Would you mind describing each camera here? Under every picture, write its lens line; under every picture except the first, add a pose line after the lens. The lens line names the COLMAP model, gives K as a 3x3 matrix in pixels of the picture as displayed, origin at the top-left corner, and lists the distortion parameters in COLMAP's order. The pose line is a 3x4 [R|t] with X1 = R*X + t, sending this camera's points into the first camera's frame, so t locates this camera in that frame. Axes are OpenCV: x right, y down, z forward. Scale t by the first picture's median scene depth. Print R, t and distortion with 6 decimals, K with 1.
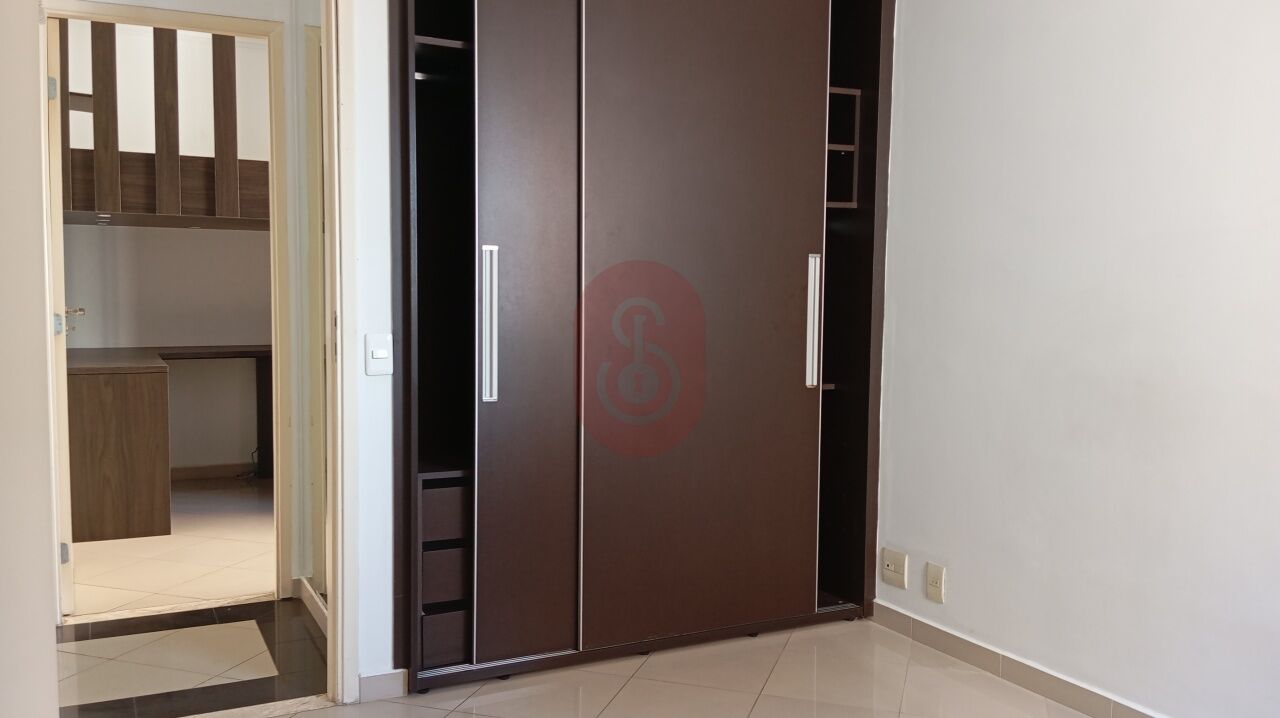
lens RADIAL K [[1043.9, 0, 641.1], [0, 1043.9, 362.5], [0, 0, 1]] dist [0.083818, -0.157058]
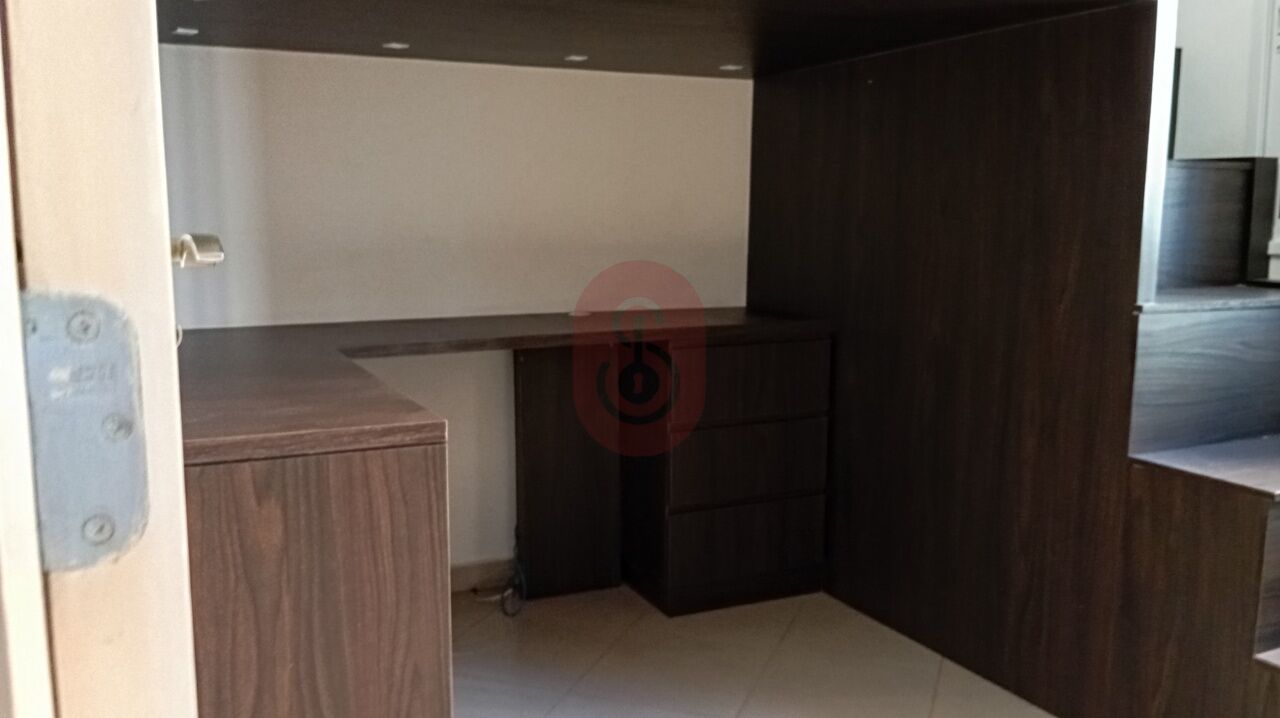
lens RADIAL K [[1043.9, 0, 629.3], [0, 1043.9, 389.9], [0, 0, 1]] dist [0.083818, -0.157058]
pose [[0.999251, 0.000776, -0.038693, -0.513191], [0.002667, 0.996040, 0.088861, -0.045191], [0.038608, -0.088898, 0.995292, 0.932712]]
